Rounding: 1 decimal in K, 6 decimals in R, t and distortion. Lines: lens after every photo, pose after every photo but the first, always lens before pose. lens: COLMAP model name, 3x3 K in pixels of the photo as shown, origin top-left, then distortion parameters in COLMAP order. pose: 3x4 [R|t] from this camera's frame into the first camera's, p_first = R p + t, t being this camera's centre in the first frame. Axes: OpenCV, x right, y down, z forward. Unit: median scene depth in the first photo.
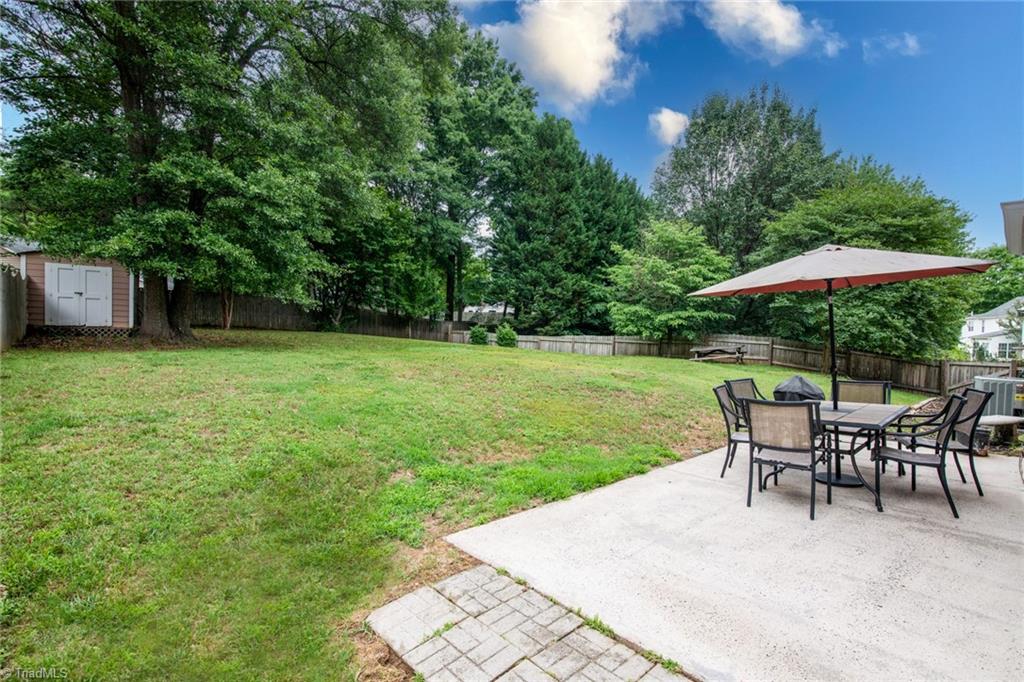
lens RADIAL K [[474.1, 0, 515.8], [0, 474.1, 351.3], [0, 0, 1]] dist [0.017364, -0.000587]
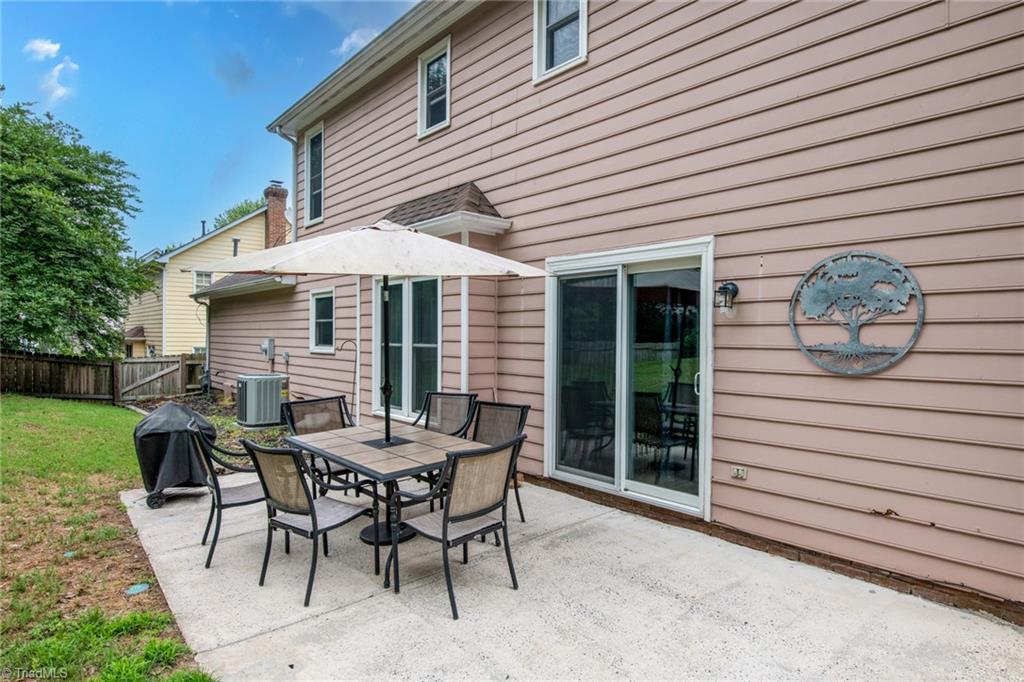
lens RADIAL K [[591.1, 0, 512.0], [0, 591.1, 341.0], [0, 0, 1]] dist [0.001528, -0.000106]
pose [[0.021292, -0.036508, 0.999107, -0.198637], [0.030703, 0.998886, 0.035845, -0.051201], [-0.999302, 0.029912, 0.022389, 0.604381]]
